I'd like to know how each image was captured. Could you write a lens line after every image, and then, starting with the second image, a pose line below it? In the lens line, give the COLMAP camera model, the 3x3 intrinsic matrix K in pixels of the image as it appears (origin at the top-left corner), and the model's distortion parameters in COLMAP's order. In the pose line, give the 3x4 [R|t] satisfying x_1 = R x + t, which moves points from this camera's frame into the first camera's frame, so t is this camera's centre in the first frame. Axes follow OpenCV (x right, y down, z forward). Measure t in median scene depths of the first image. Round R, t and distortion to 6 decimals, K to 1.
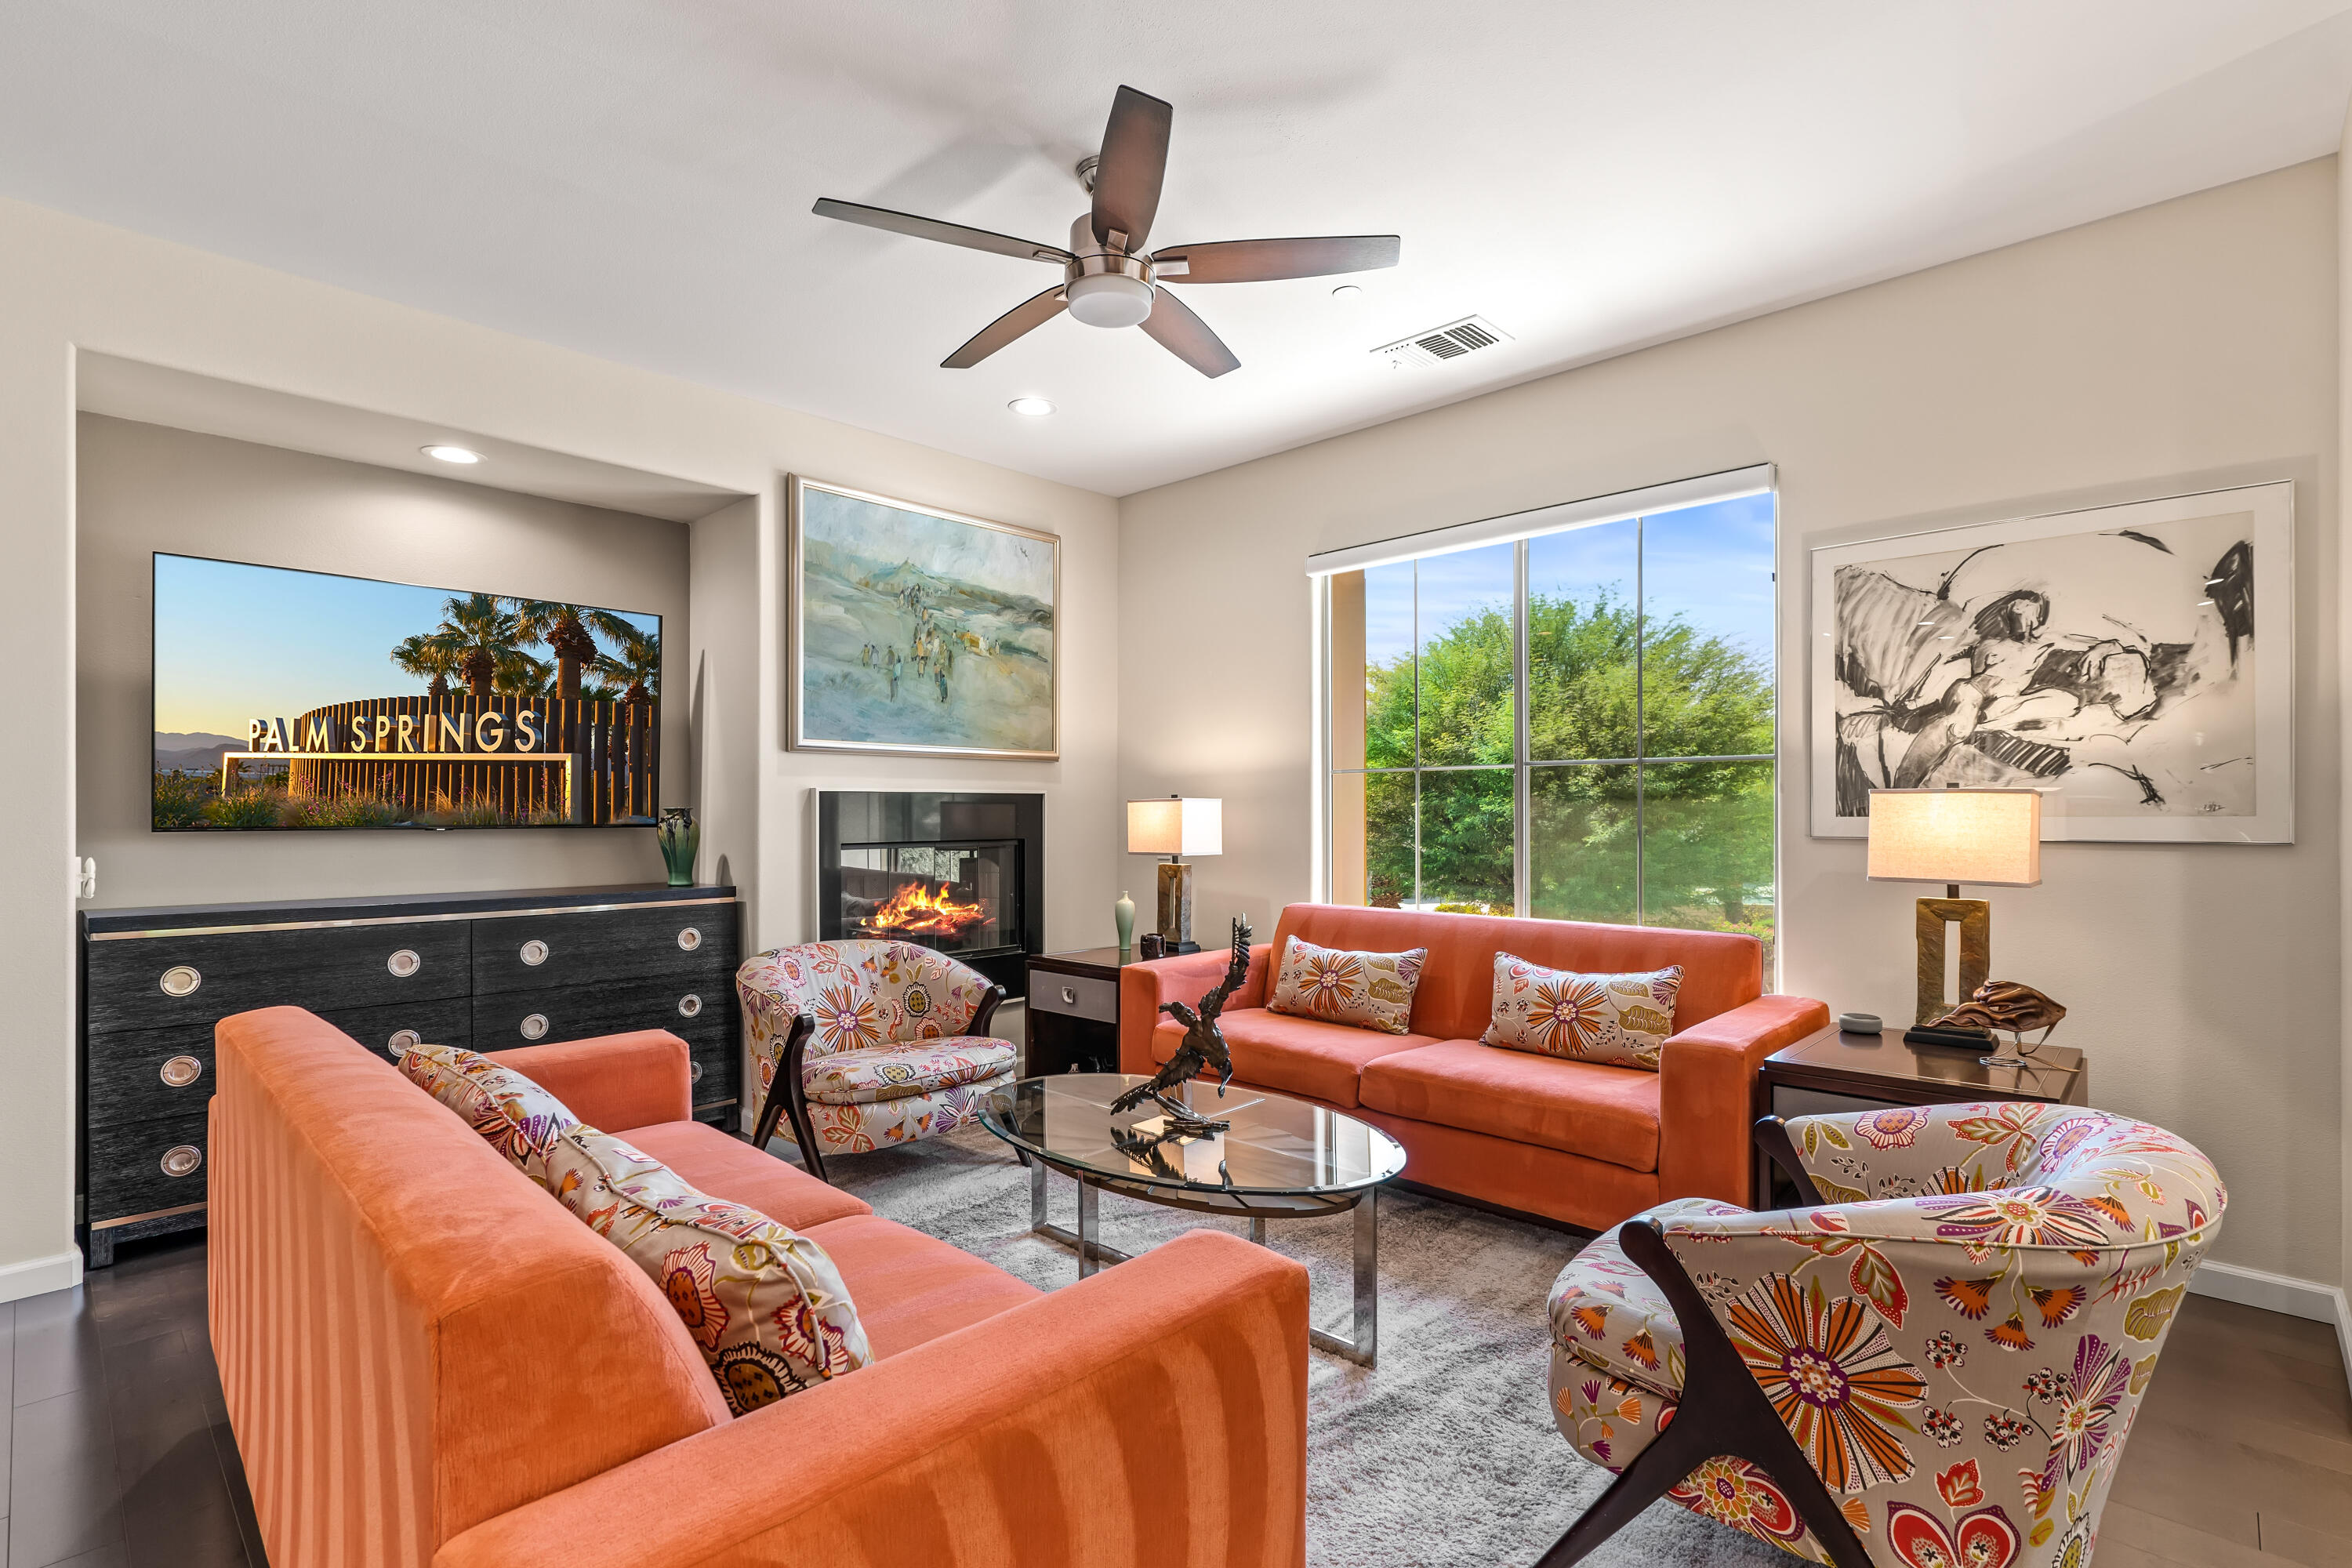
lens RADIAL K [[1102.9, 0, 1175.9], [0, 1102.9, 809.1], [0, 0, 1]] dist [0.002923, 0.000704]
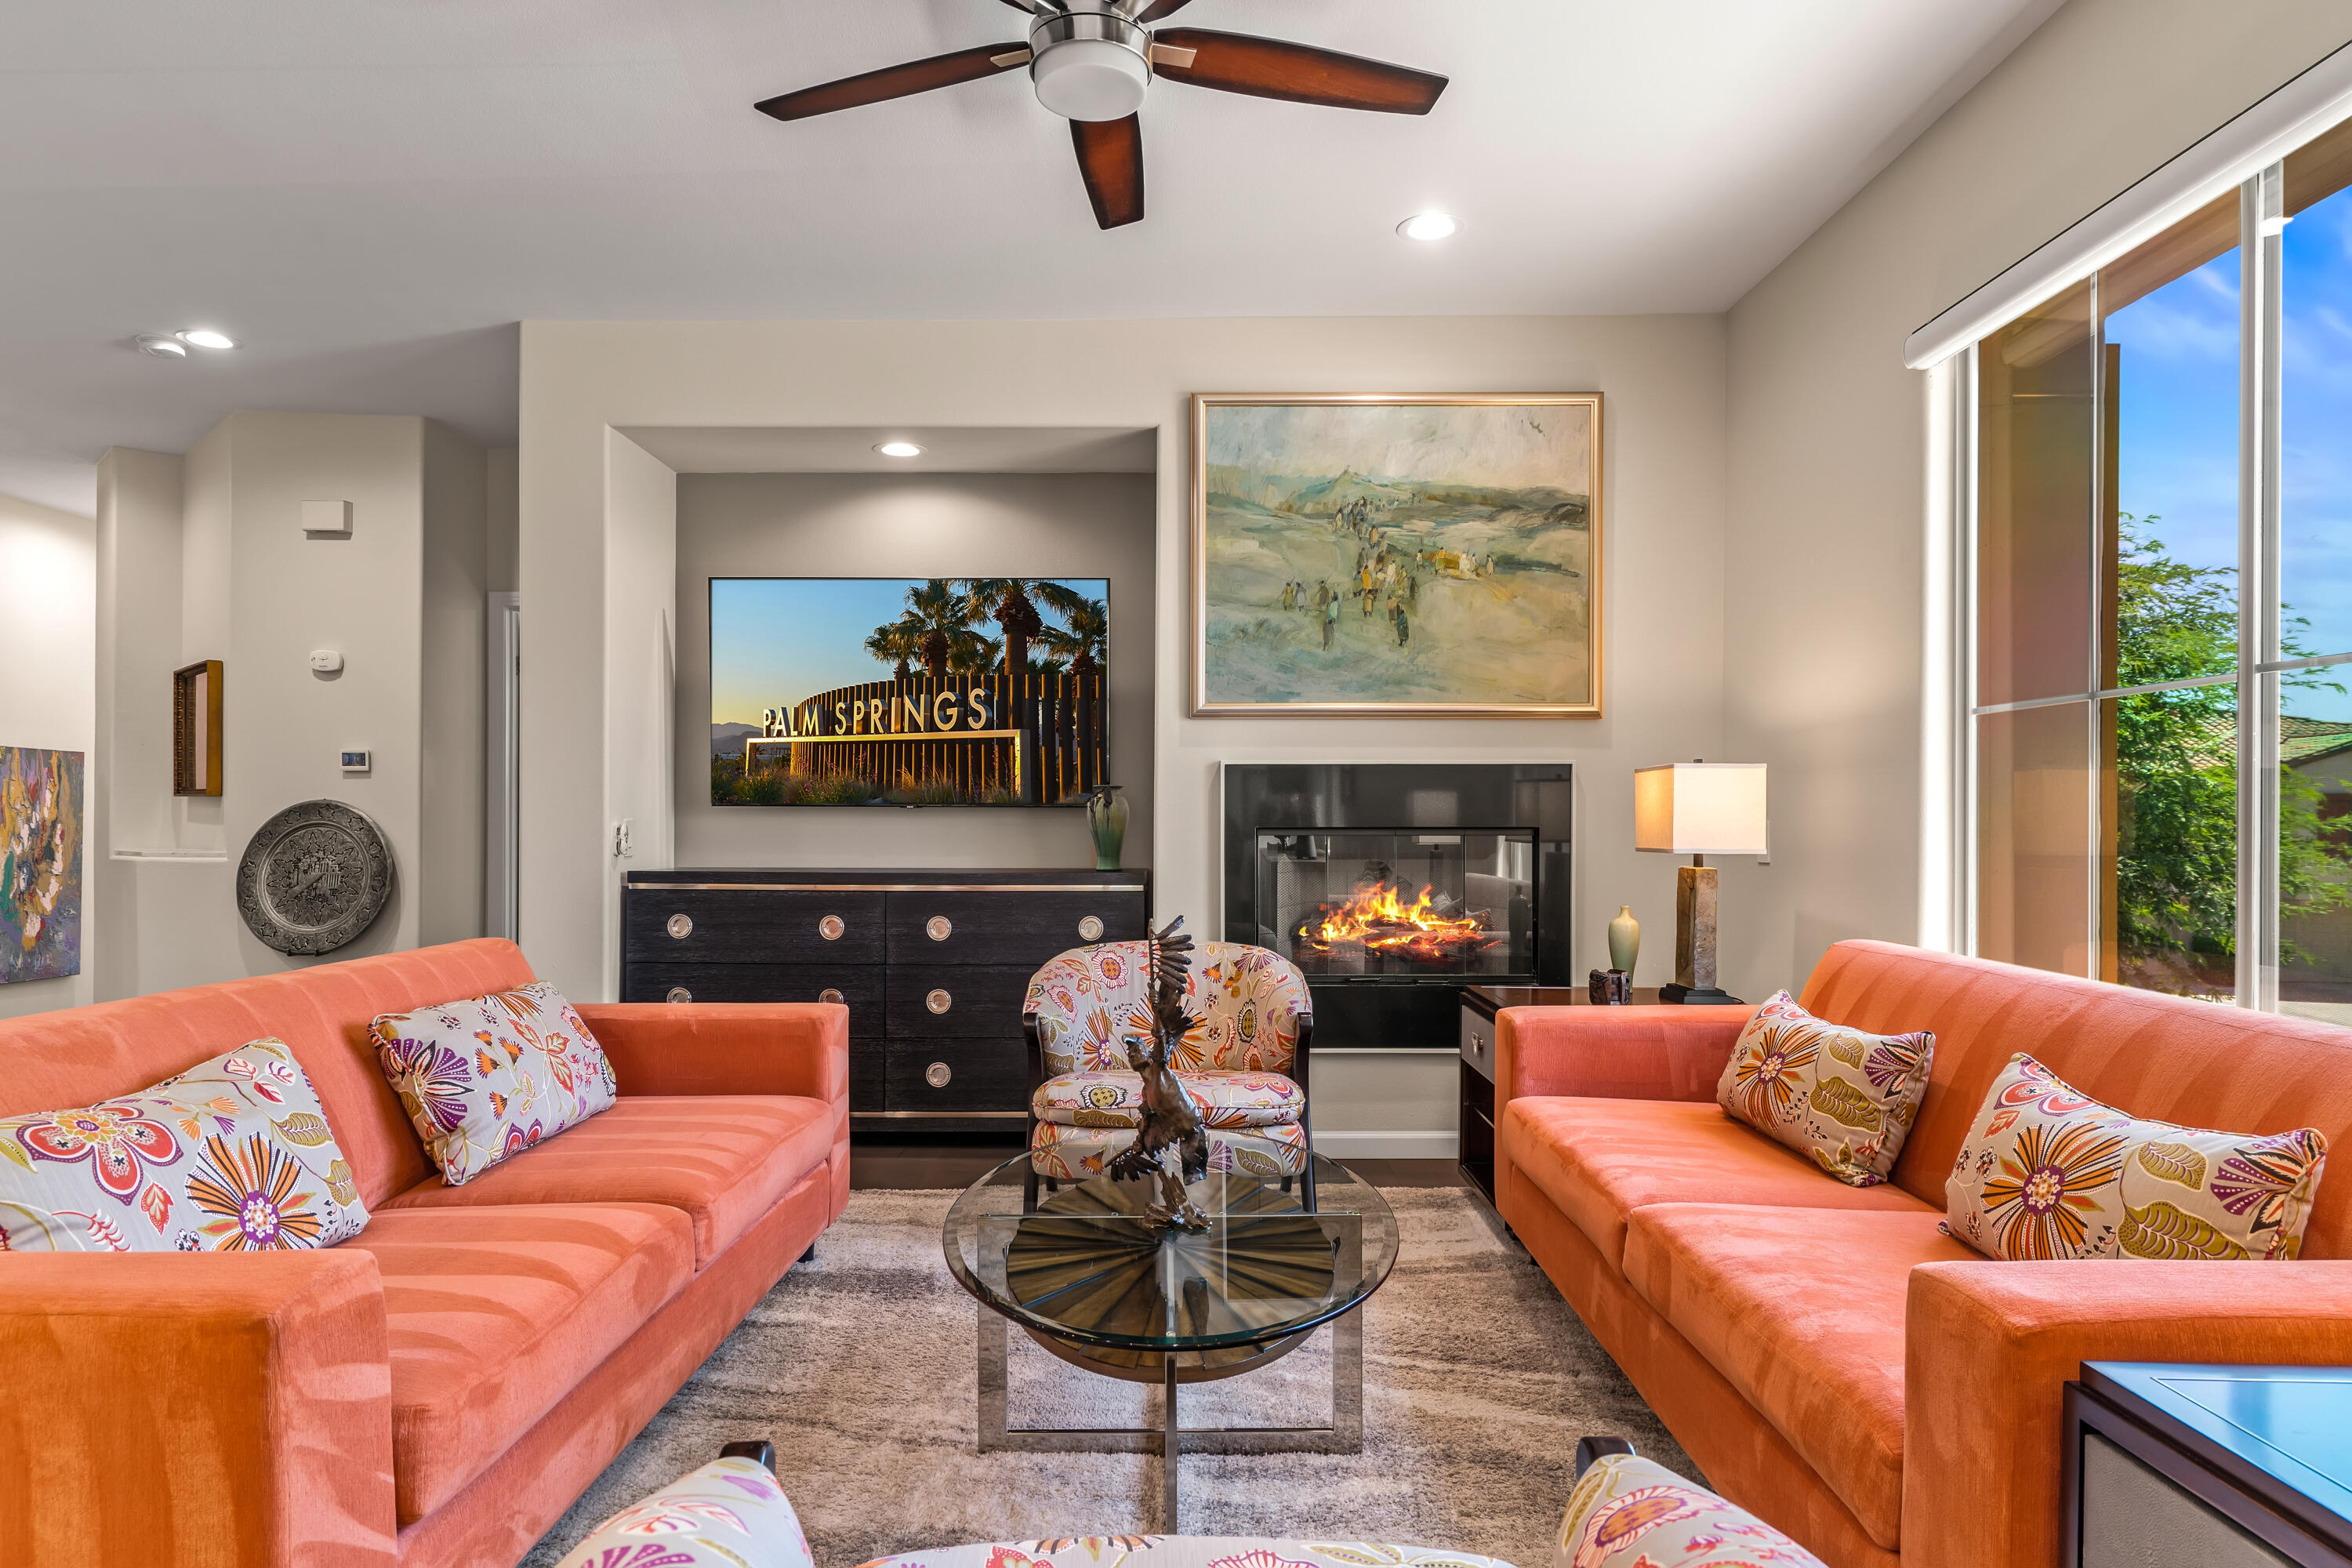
lens RADIAL K [[1364.7, 0, 1173.5], [0, 1364.7, 807.9], [0, 0, 1]] dist [0.000174, 0.000179]
pose [[0.681500, 0.002628, -0.731814, 0.482677], [-0.002353, 0.999996, 0.001400, 0.018821], [0.731815, 0.000768, 0.681503, 0.306946]]
